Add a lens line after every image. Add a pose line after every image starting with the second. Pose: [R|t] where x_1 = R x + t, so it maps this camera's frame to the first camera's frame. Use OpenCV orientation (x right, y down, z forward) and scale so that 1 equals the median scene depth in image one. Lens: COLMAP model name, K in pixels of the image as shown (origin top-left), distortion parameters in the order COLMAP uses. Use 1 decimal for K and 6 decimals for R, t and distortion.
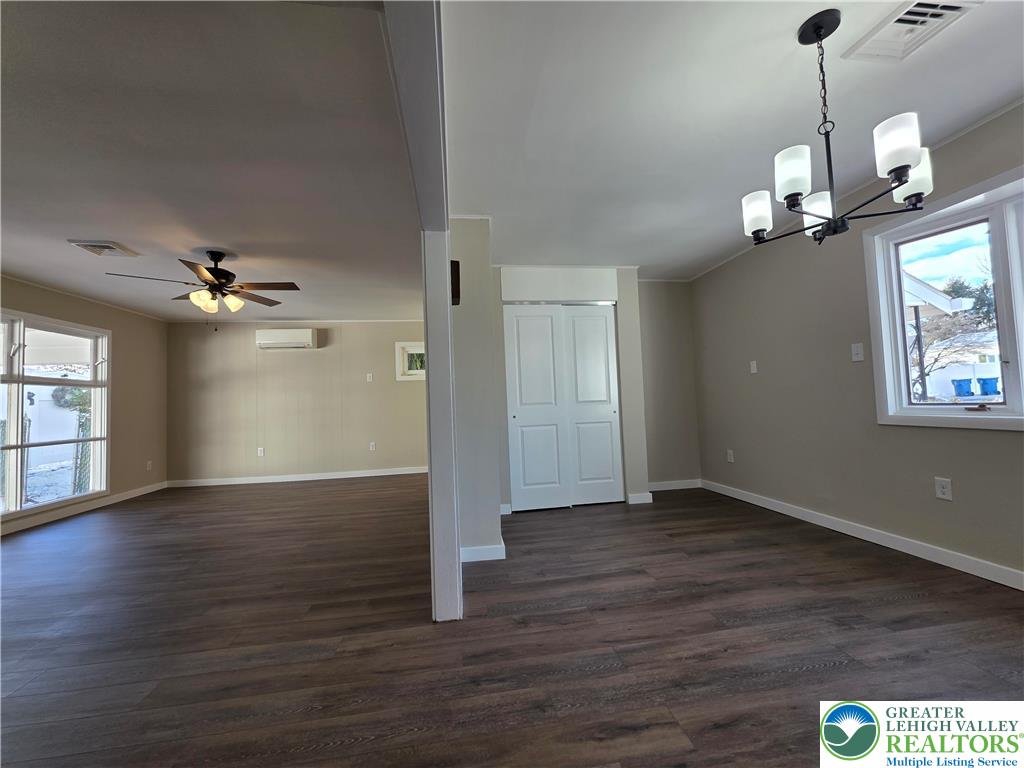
lens RADIAL K [[405.6, 0, 512.3], [0, 405.6, 382.8], [0, 0, 1]] dist [0.004499, 0.000286]
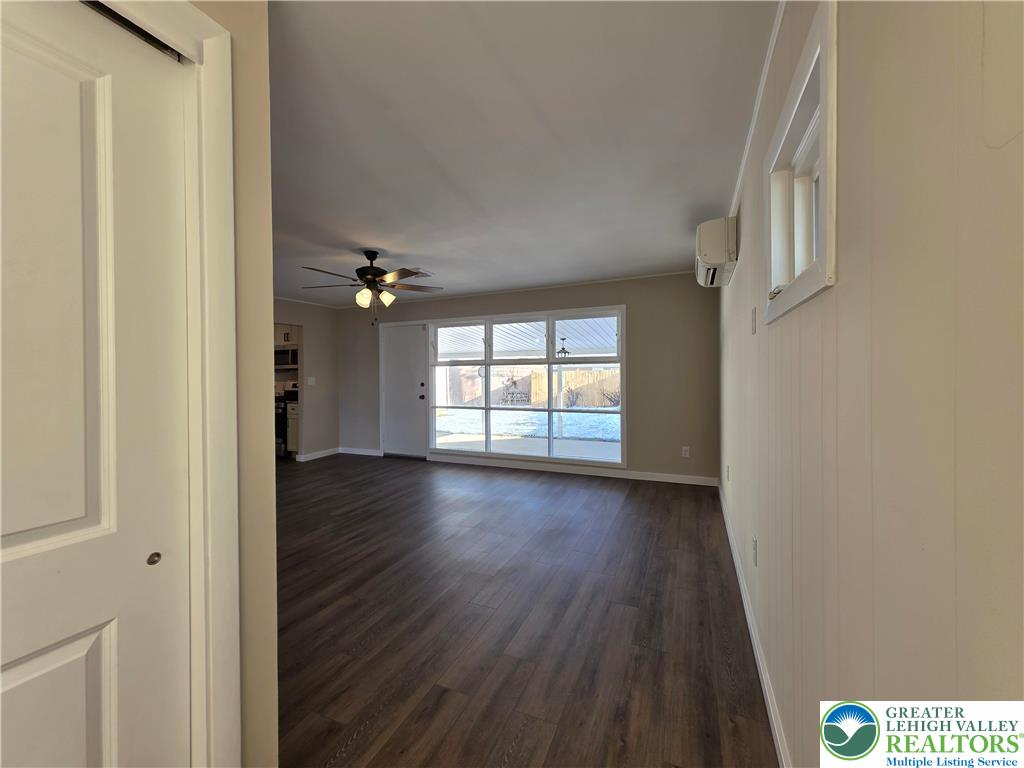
lens RADIAL K [[405.6, 0, 511.4], [0, 405.6, 380.1], [0, 0, 1]] dist [0.004499, 0.000286]
pose [[-0.524311, 0.052285, -0.849920, 0.006921], [0.069466, 0.997413, 0.018505, 0.024306], [0.848688, -0.049338, -0.526587, 1.861772]]
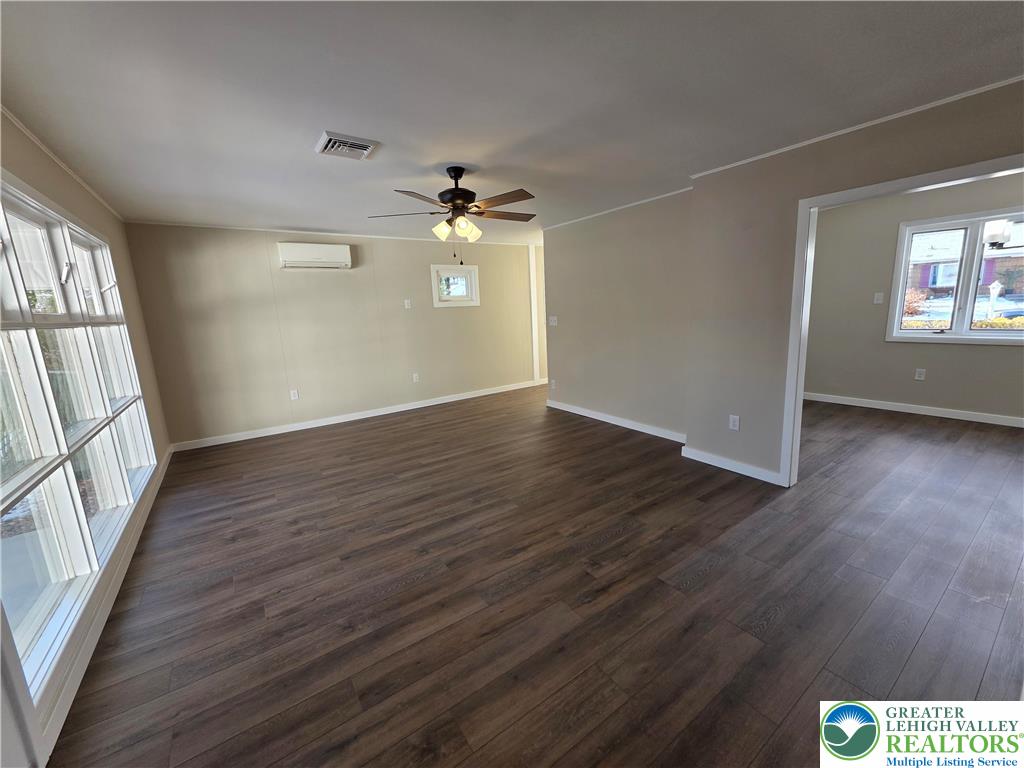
lens RADIAL K [[405.6, 0, 511.9], [0, 405.6, 381.7], [0, 0, 1]] dist [0.004499, 0.000286]
pose [[0.894316, -0.085539, 0.439182, -1.031189], [-0.008039, 0.978325, 0.206918, -0.060600], [-0.447363, -0.188581, 0.874245, 0.125457]]
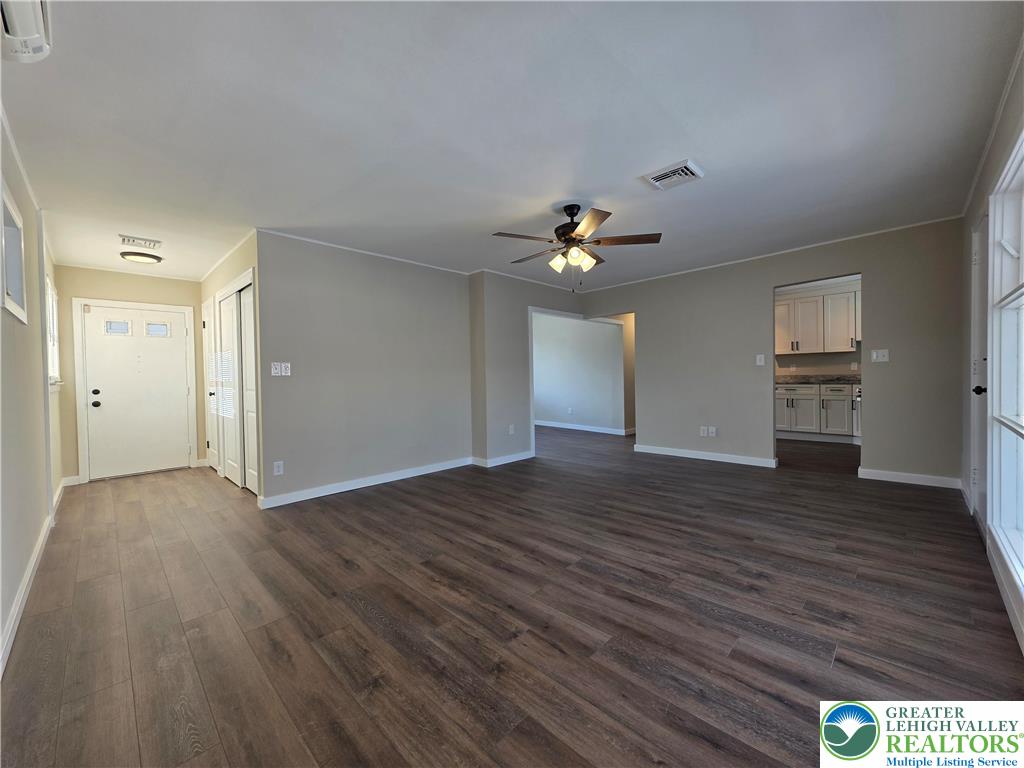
lens RADIAL K [[405.6, 0, 512.2], [0, 405.6, 381.7], [0, 0, 1]] dist [0.004499, 0.000286]
pose [[-0.606164, 0.038879, 0.794389, -1.363586], [0.007771, 0.999046, -0.042965, 0.116683], [-0.795302, -0.019870, -0.605888, 1.659191]]
